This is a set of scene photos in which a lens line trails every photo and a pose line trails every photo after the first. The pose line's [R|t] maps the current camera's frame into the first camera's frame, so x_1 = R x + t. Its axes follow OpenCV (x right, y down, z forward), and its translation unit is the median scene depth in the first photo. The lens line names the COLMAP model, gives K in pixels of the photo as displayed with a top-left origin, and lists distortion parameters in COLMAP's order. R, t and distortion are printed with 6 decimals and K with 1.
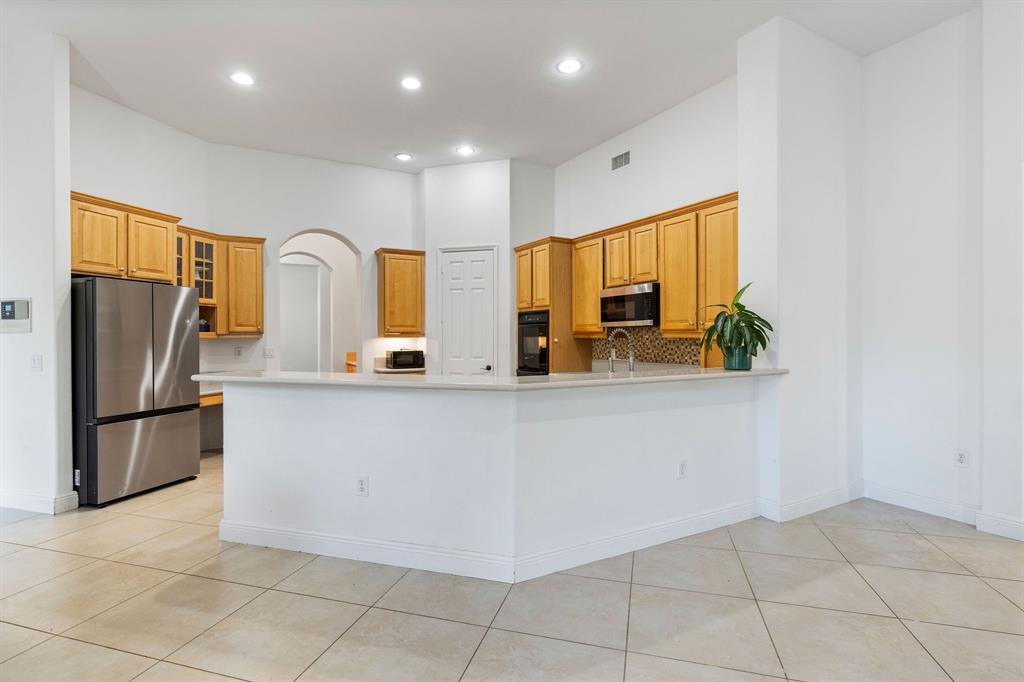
lens RADIAL K [[493.8, 0, 493.9], [0, 493.8, 342.1], [0, 0, 1]] dist [-0.001471, -0.000172]
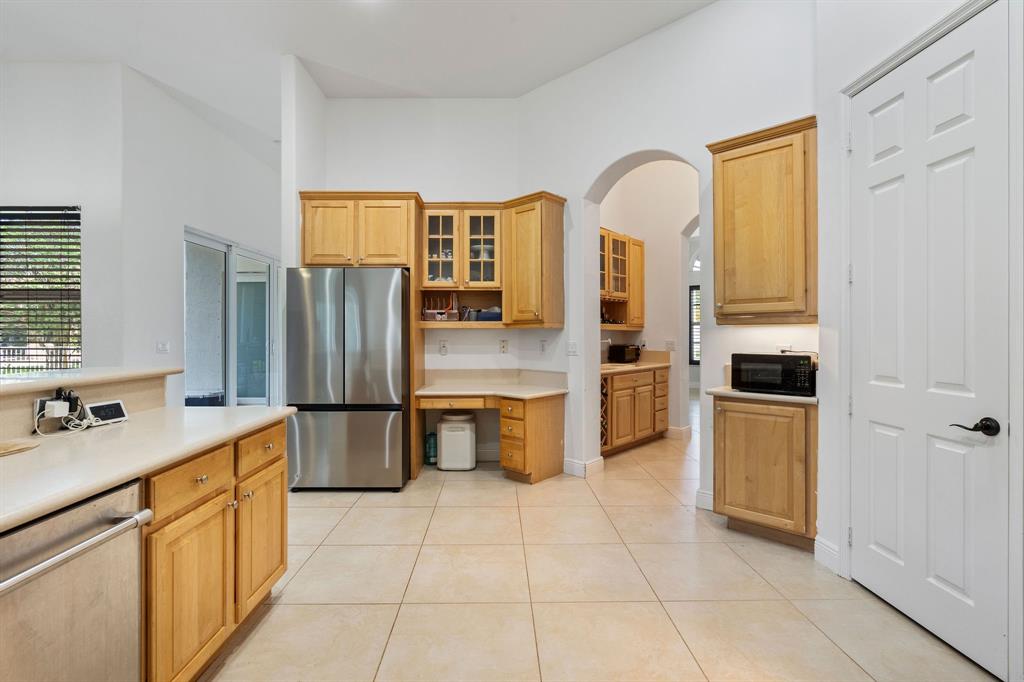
lens RADIAL K [[462.3, 0, 509.8], [0, 462.3, 334.6], [0, 0, 1]] dist [-0.001366, -0.000174]
pose [[0.316400, 0.000007, -0.948626, 0.180516], [-0.011407, 0.999928, -0.003797, 0.005005], [0.948557, 0.012023, 0.316377, 0.785430]]
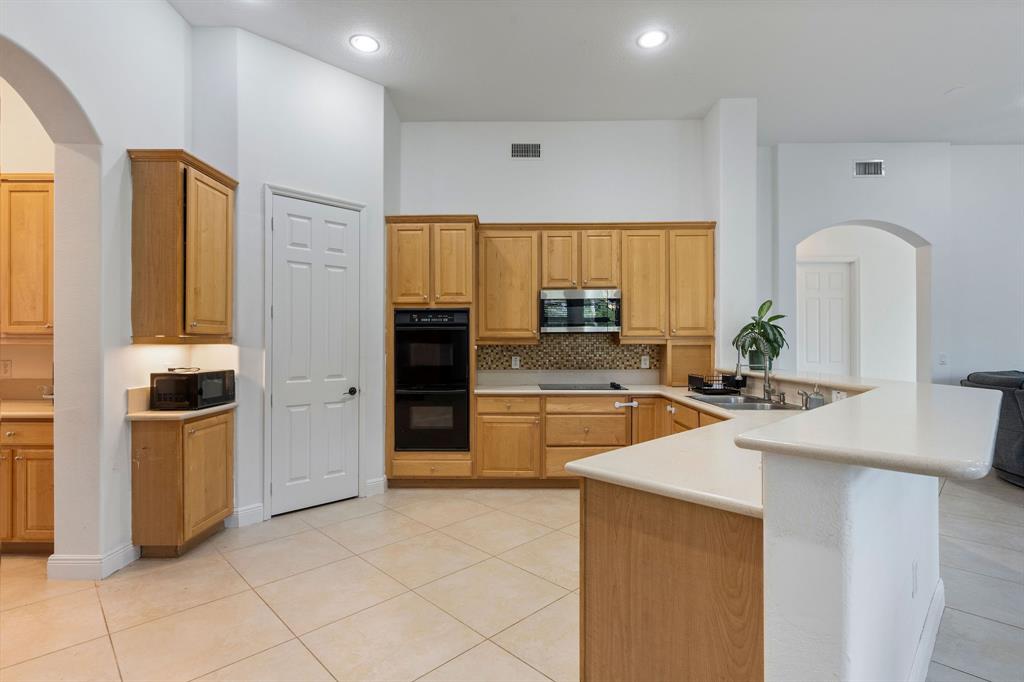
lens RADIAL K [[493.8, 0, 493.9], [0, 493.8, 342.1], [0, 0, 1]] dist [-0.001471, -0.000172]
pose [[0.493644, 0.003795, 0.869656, -0.574716], [0.010149, 0.999897, -0.010124, -0.004622], [-0.869605, 0.013824, 0.493555, 0.616469]]
